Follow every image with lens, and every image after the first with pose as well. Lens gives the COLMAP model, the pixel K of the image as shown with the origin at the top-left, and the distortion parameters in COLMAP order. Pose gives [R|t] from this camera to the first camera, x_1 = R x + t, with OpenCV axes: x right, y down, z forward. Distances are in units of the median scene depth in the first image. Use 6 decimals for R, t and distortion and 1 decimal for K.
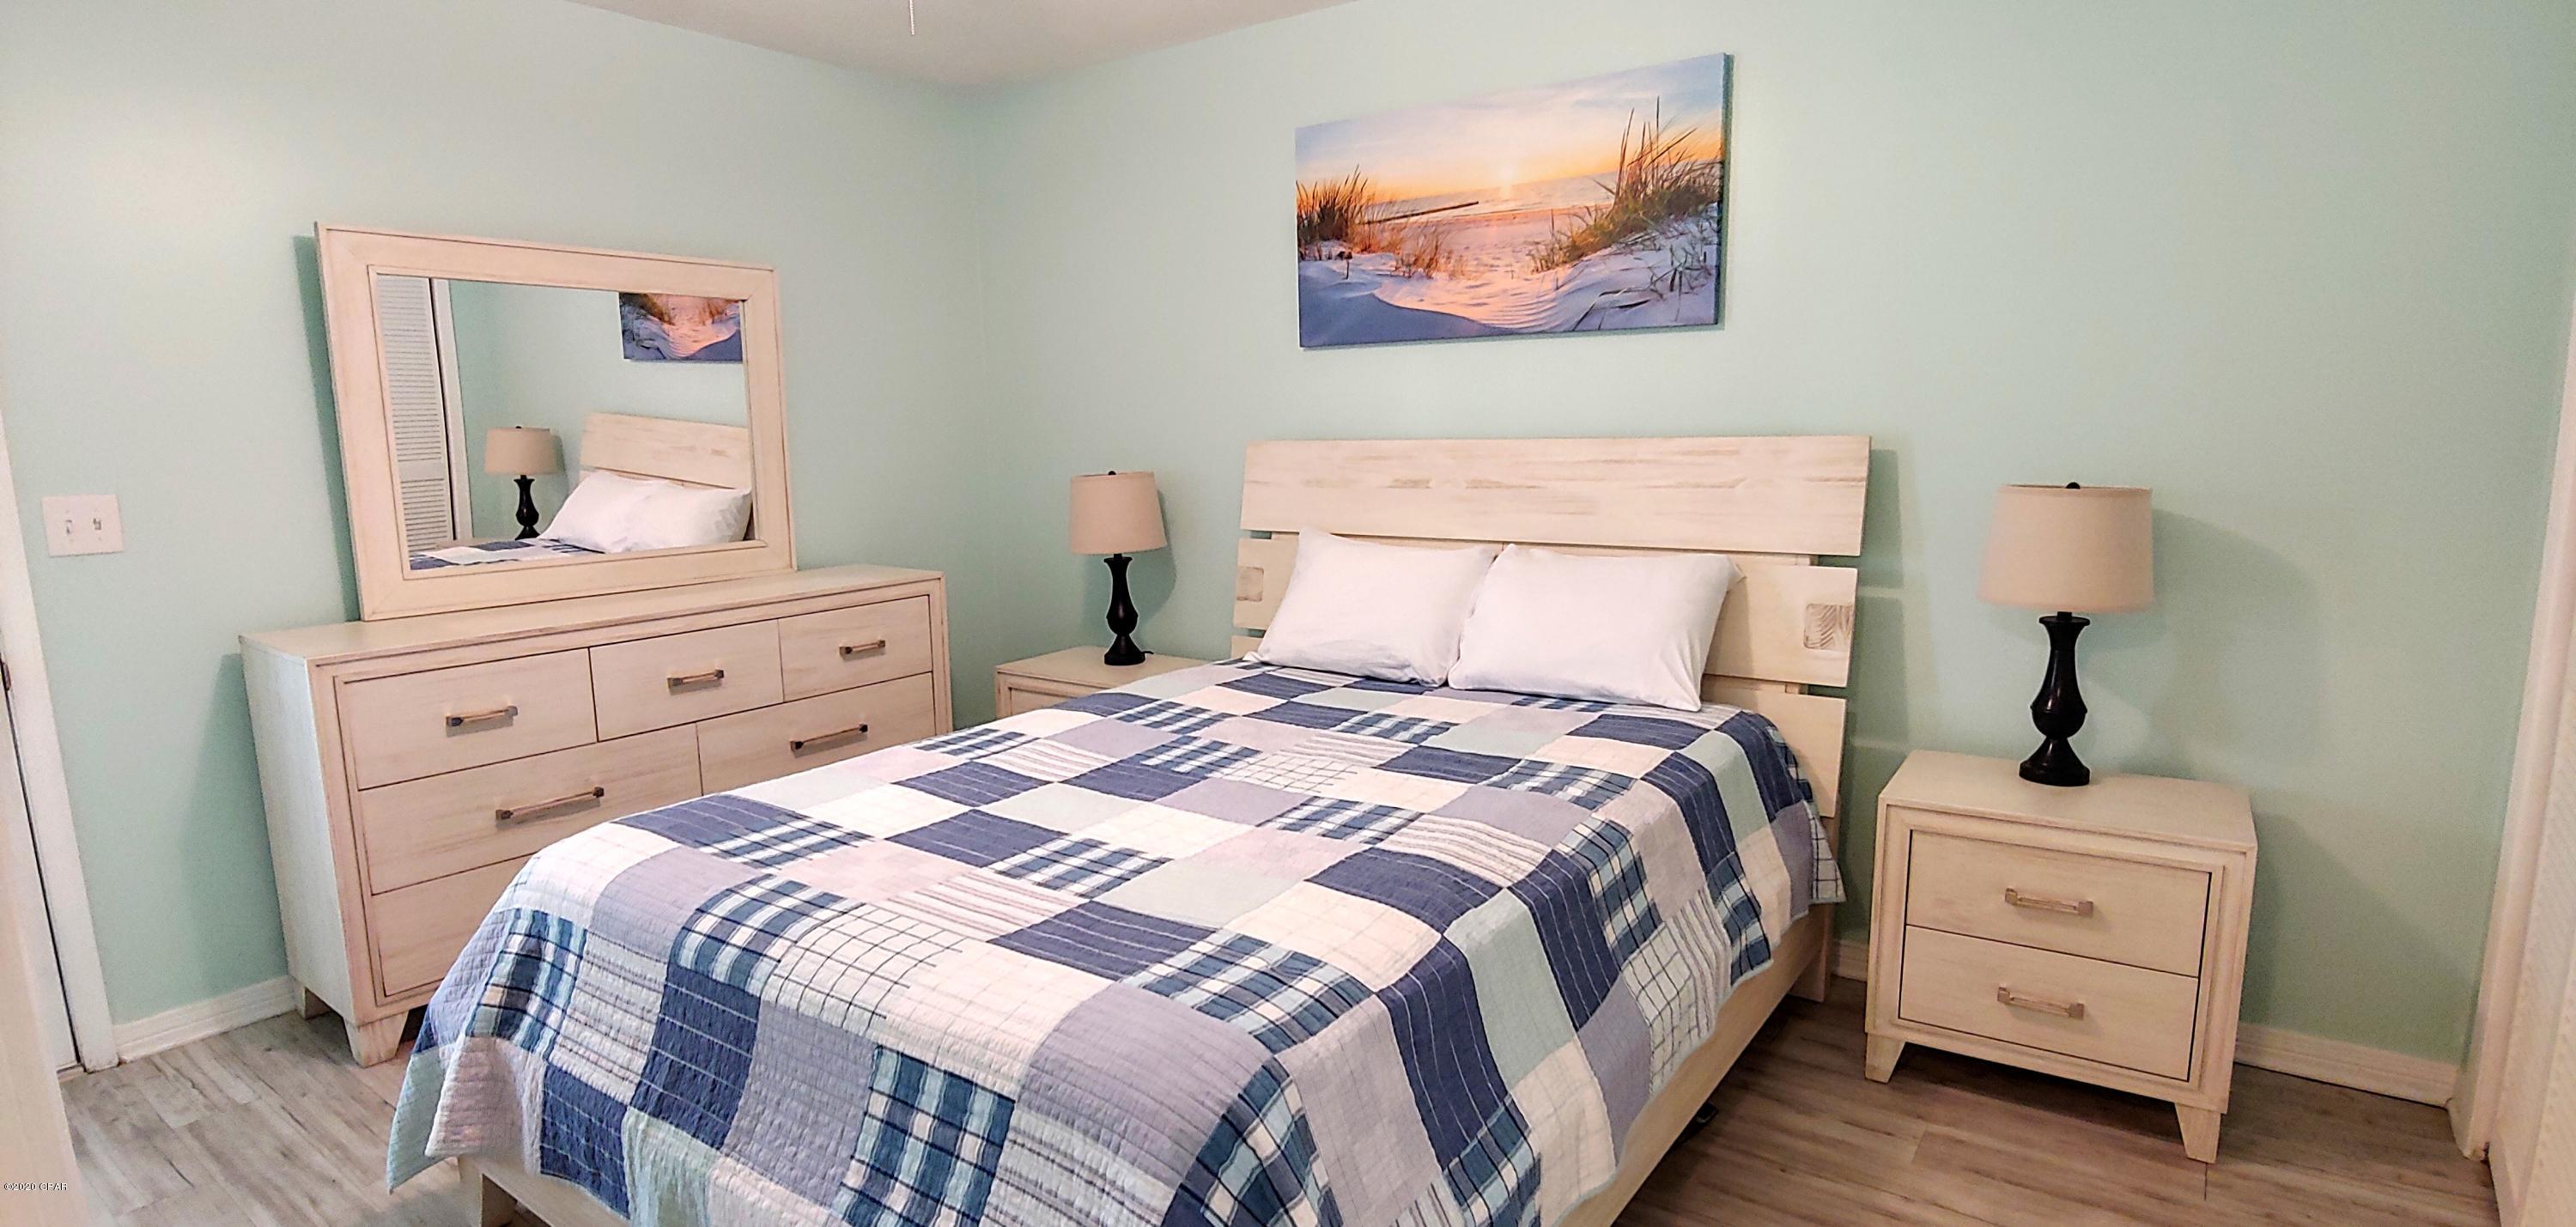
lens RADIAL K [[1286.5, 0, 1284.3], [0, 1286.5, 614.9], [0, 0, 1]] dist [-0.016483, 0.001358]
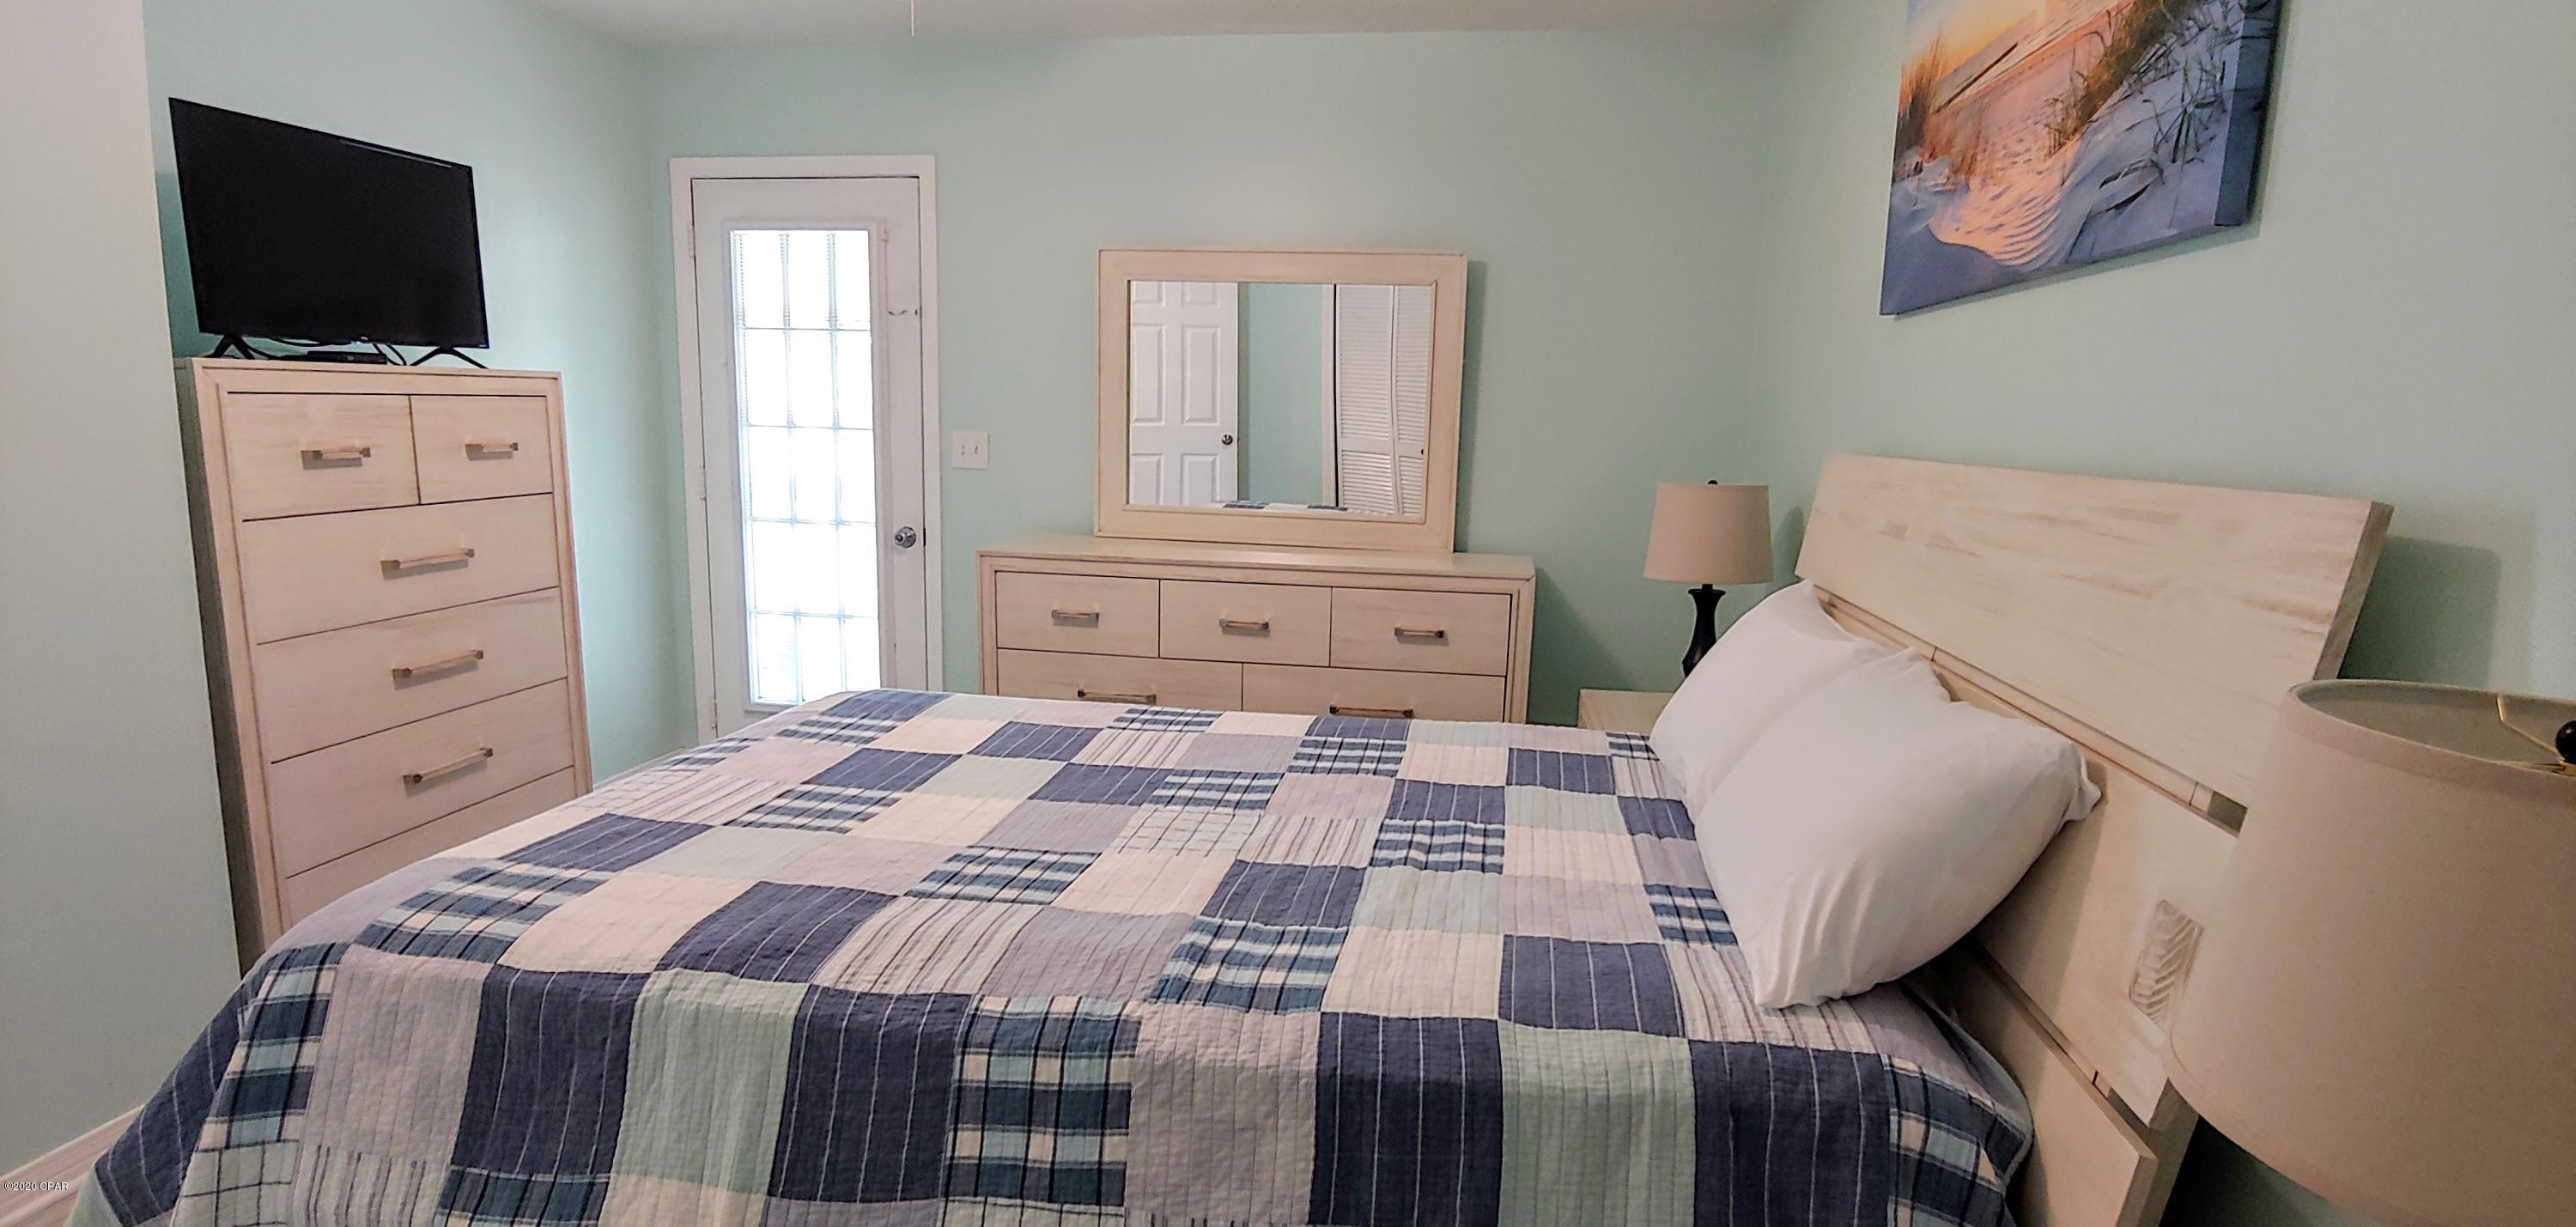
lens RADIAL K [[1286.5, 0, 1289.1], [0, 1286.5, 626.8], [0, 0, 1]] dist [-0.016483, 0.001358]
pose [[0.457558, 0.177337, -0.871316, 0.725464], [-0.170264, 0.979252, 0.109893, -0.106602], [0.872726, 0.098071, 0.478258, 0.650183]]
